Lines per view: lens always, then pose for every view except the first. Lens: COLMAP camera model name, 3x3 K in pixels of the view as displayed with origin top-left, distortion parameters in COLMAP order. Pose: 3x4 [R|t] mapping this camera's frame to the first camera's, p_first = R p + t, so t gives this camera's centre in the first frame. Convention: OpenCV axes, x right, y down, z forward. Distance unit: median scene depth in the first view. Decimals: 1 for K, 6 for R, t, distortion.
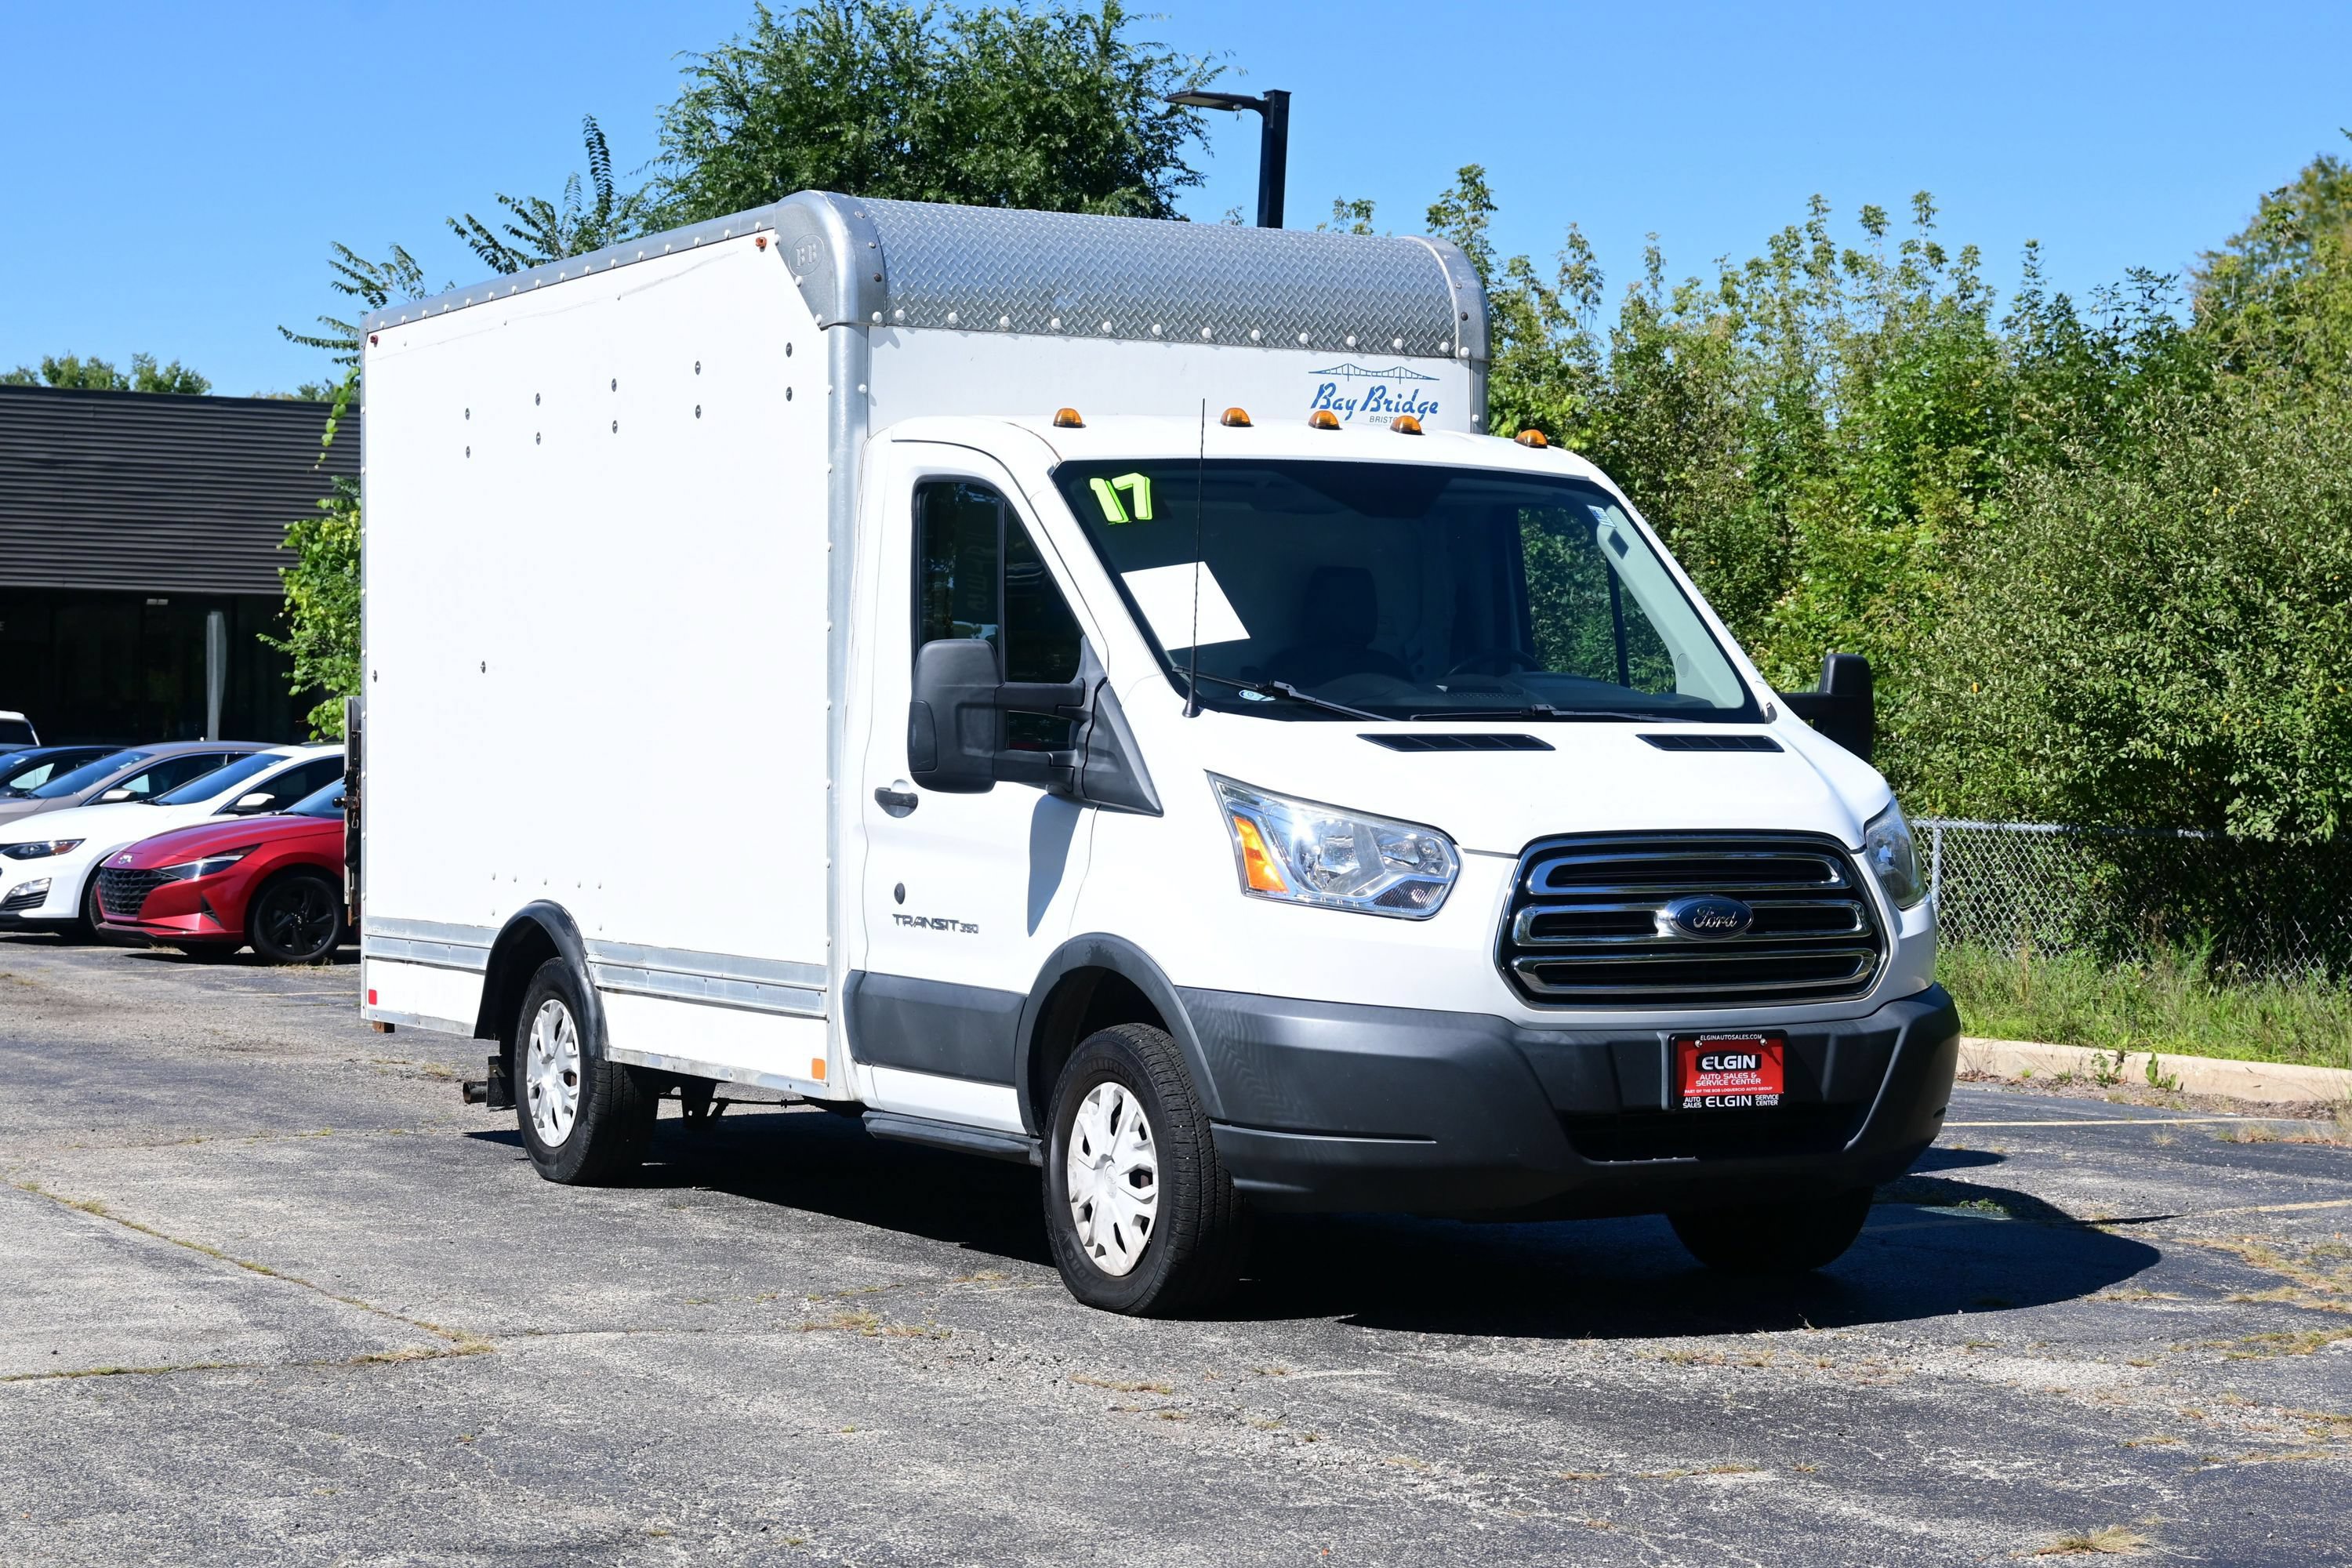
lens RADIAL K [[4196.6, 0, 1158.9], [0, 4196.6, 786.2], [0, 0, 1]] dist [0.055192, 0.000000]
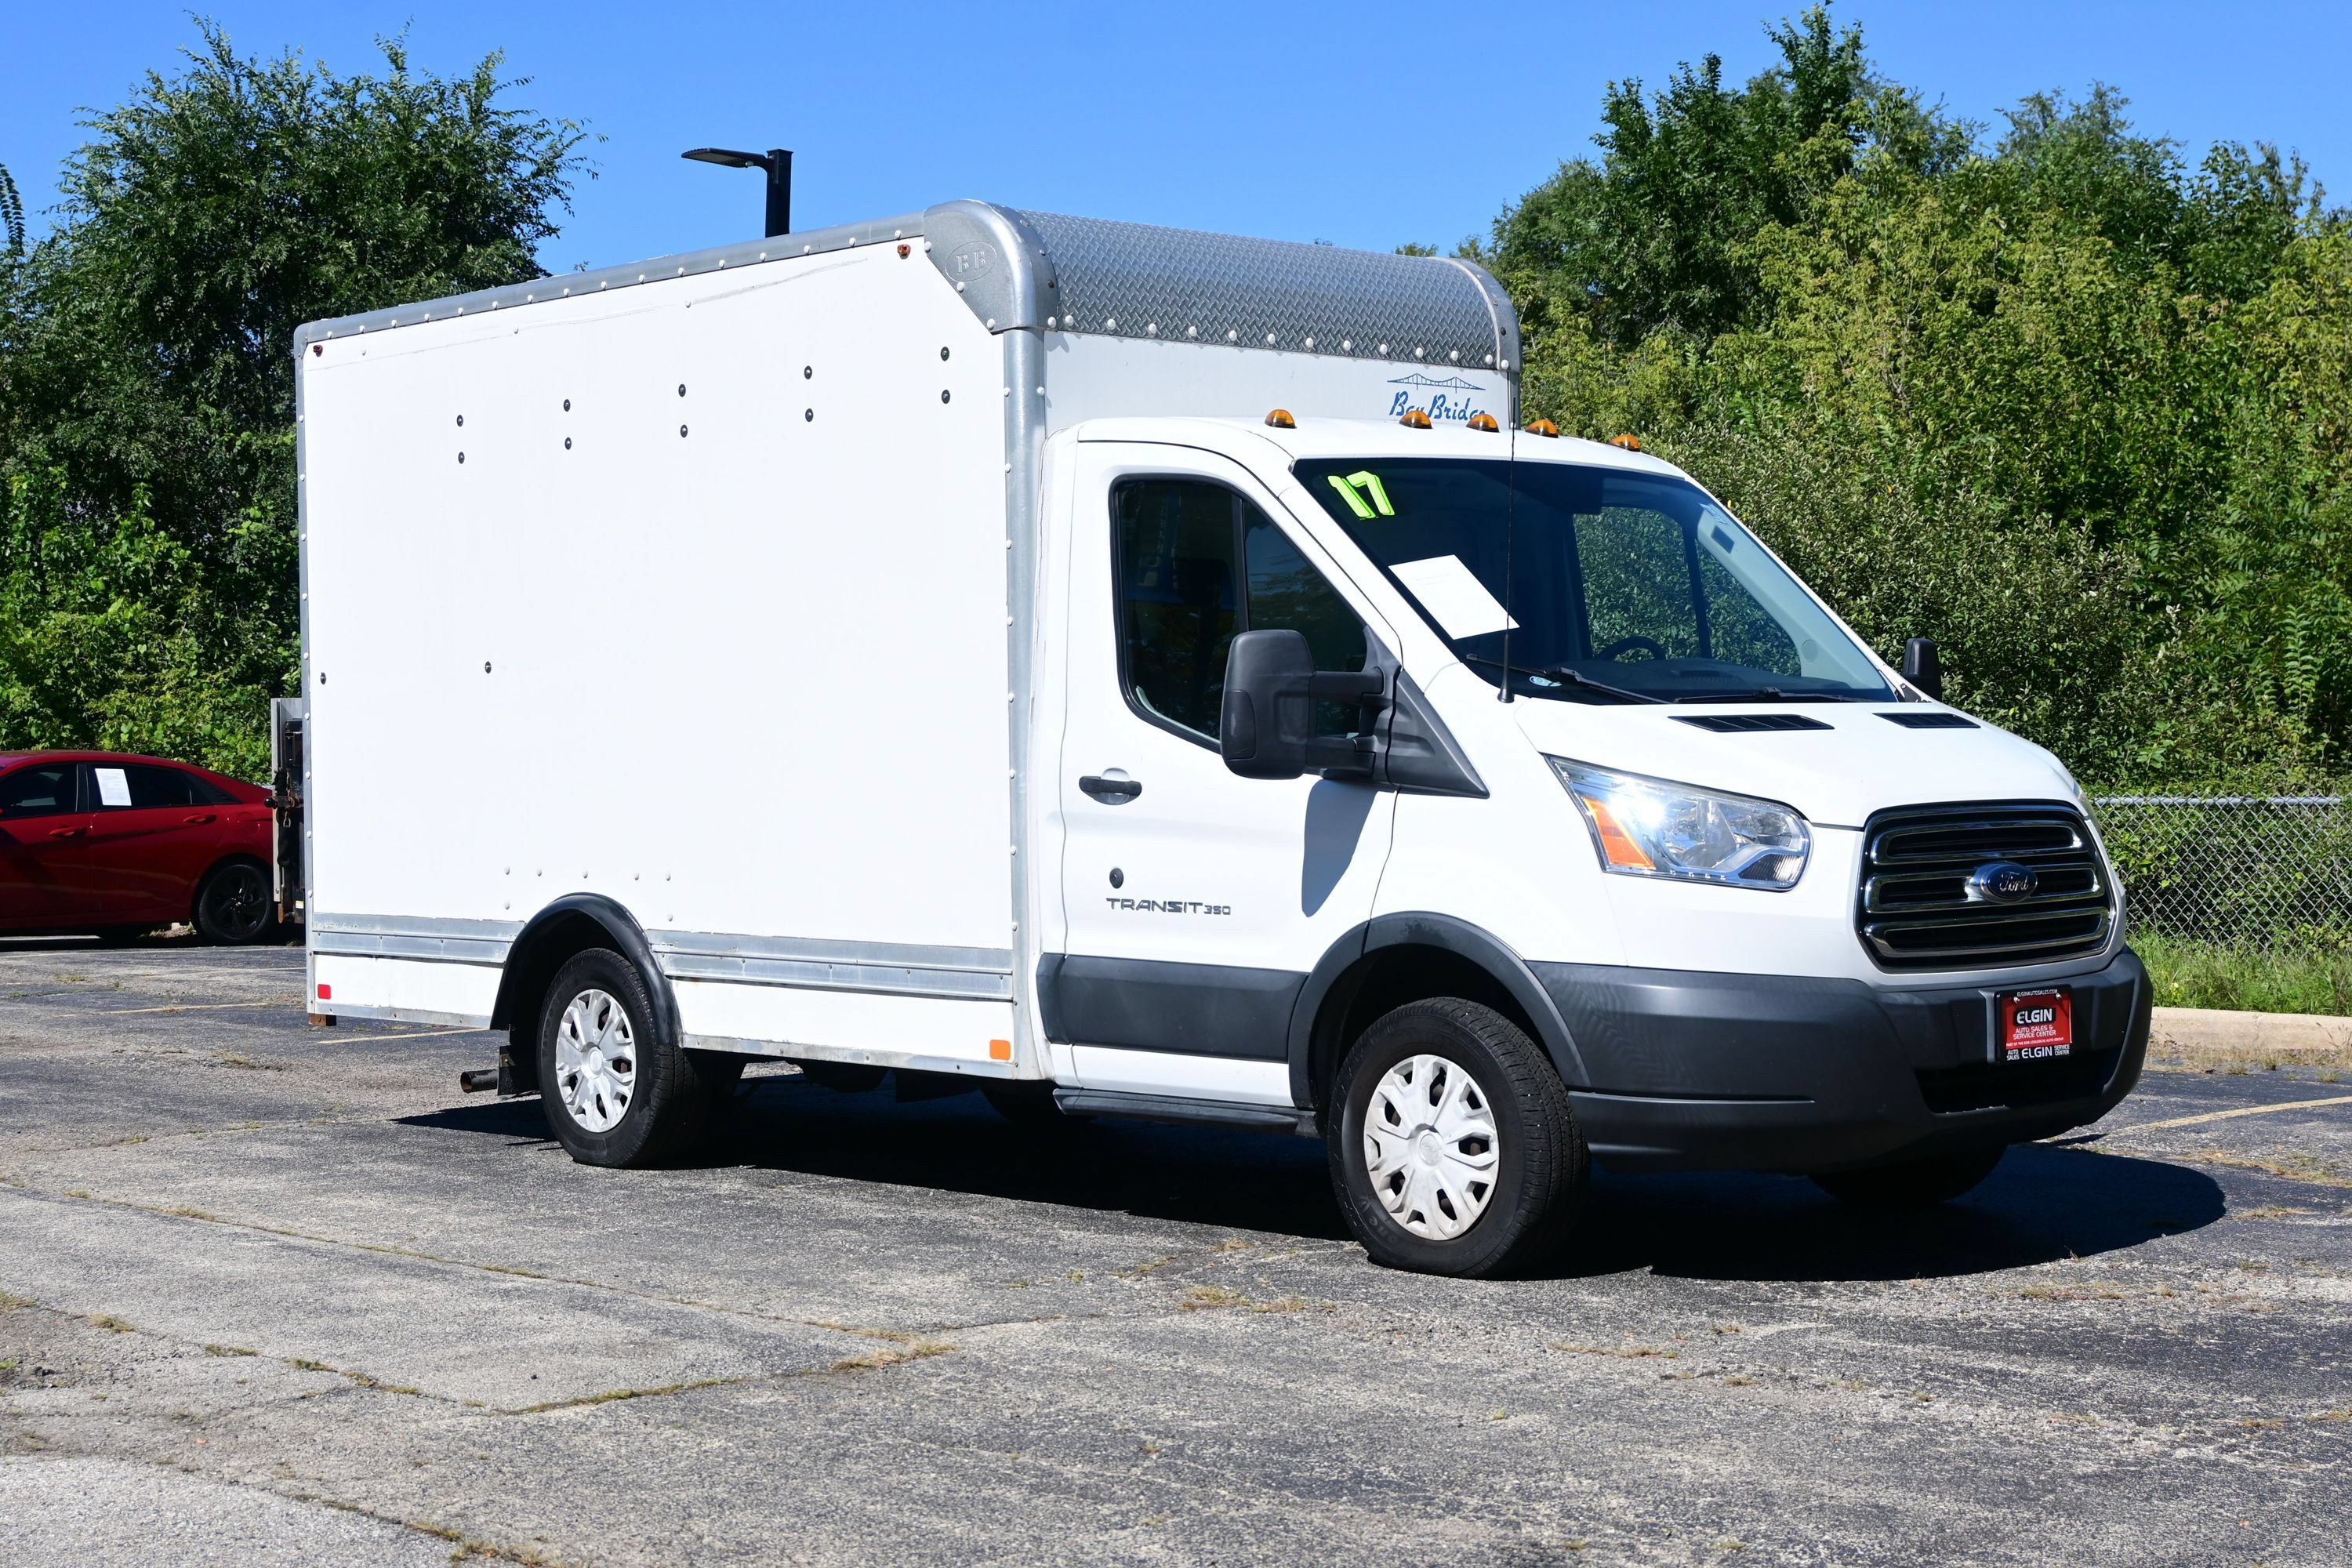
lens RADIAL K [[3568.3, 0, 1161.3], [0, 3568.3, 785.2], [0, 0, 1]] dist [0.021190, 0.000000]
pose [[0.971577, -0.018617, 0.235989, -0.258915], [0.017634, 0.999825, 0.006275, -0.002698], [-0.236065, -0.001935, 0.971735, 0.143095]]
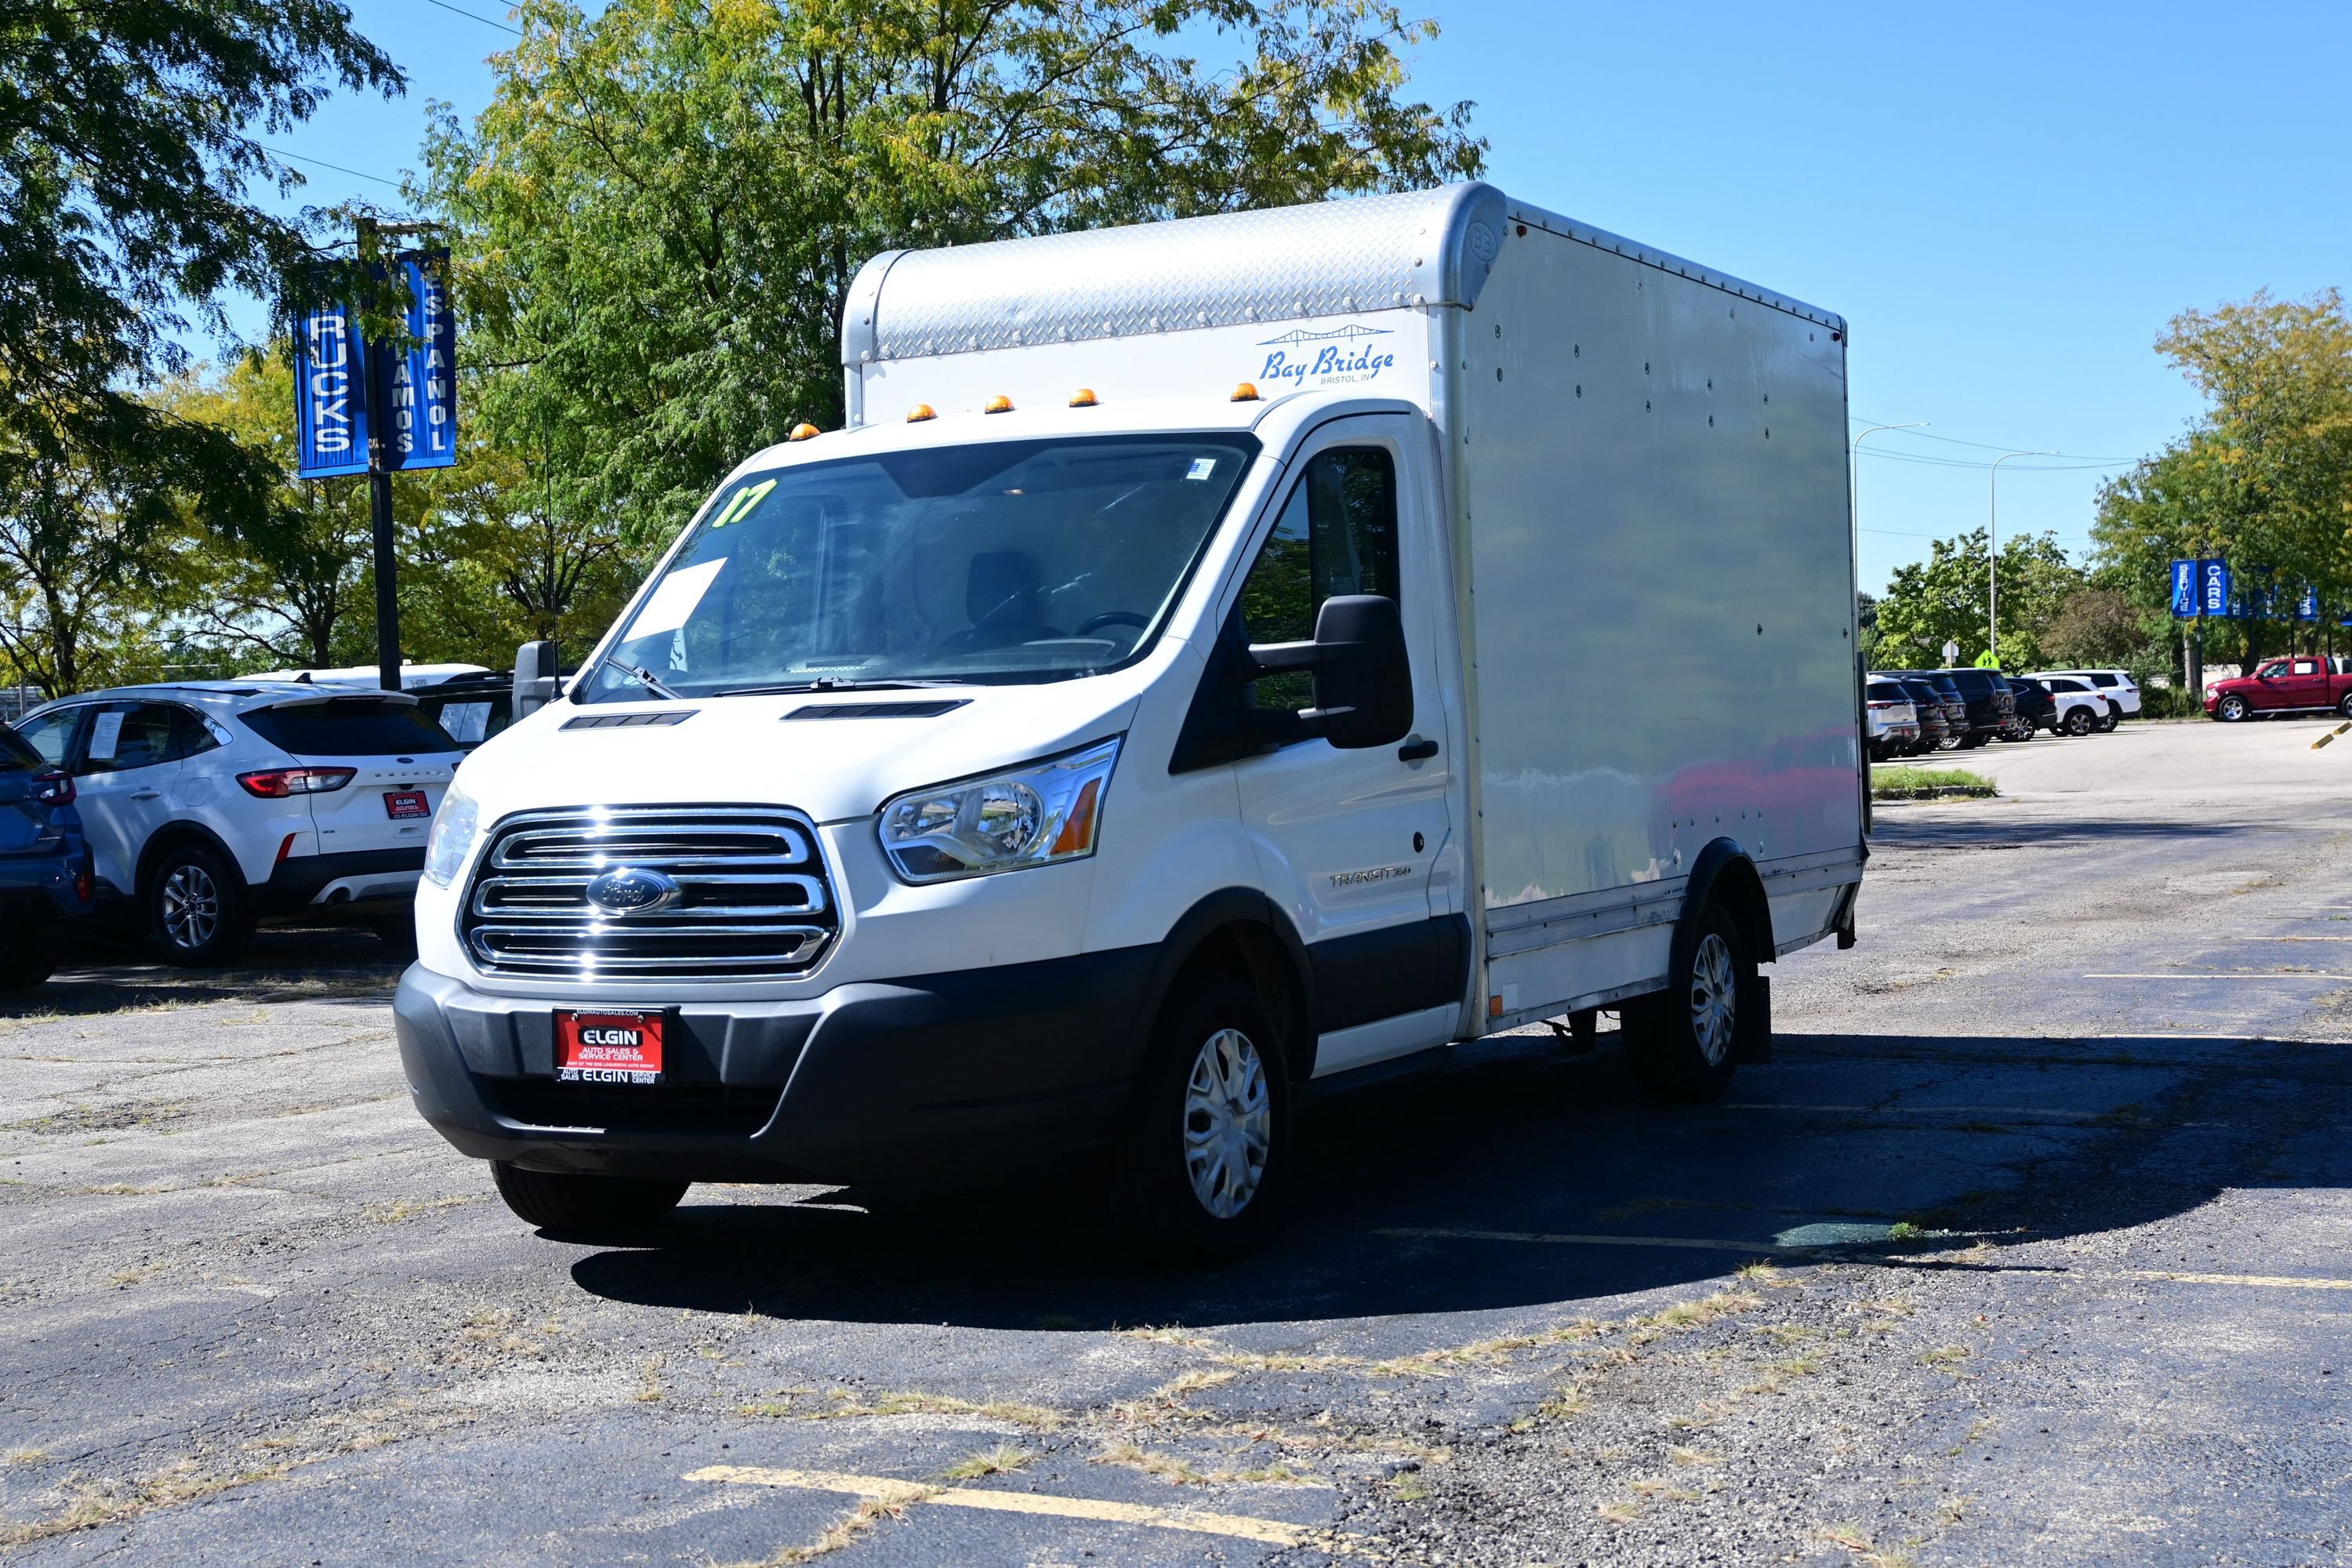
lens RADIAL K [[3073.9, 0, 1156.3], [0, 3073.9, 777.4], [0, 0, 1]] dist [-0.001796, 0.000000]
pose [[0.534342, -0.008786, -0.845223, 0.720568], [0.026023, 0.999643, 0.006060, 0.002449], [0.844868, -0.025233, 0.534380, 0.628853]]
